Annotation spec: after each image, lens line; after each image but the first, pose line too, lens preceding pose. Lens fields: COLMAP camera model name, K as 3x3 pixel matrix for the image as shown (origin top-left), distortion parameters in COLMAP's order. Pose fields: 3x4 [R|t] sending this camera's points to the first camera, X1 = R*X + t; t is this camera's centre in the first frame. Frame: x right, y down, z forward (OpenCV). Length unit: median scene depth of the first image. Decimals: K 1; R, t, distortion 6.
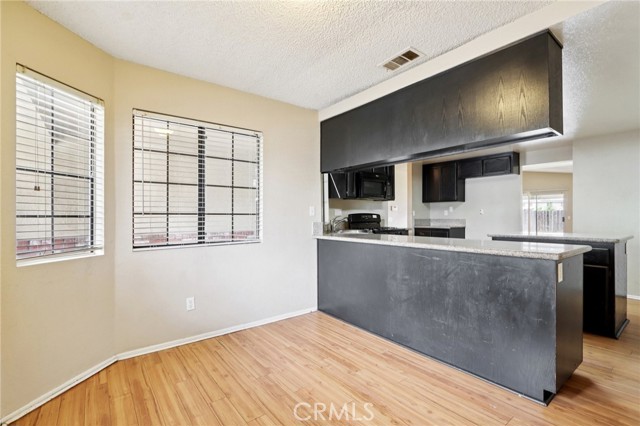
lens RADIAL K [[294.6, 0, 318.9], [0, 294.6, 214.9], [0, 0, 1]] dist [-0.005695, -0.001744]
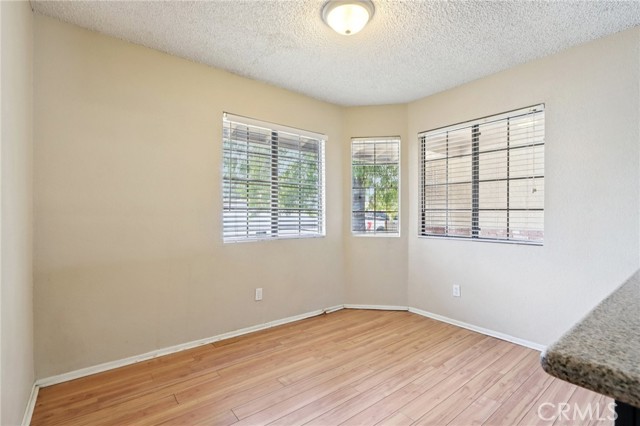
lens RADIAL K [[294.6, 0, 321.6], [0, 294.6, 211.6], [0, 0, 1]] dist [-0.005695, -0.001744]
pose [[0.018429, 0.001809, -0.999829, 0.662594], [0.003690, 0.999991, 0.001877, -0.000181], [0.999823, -0.003724, 0.018422, 0.470329]]
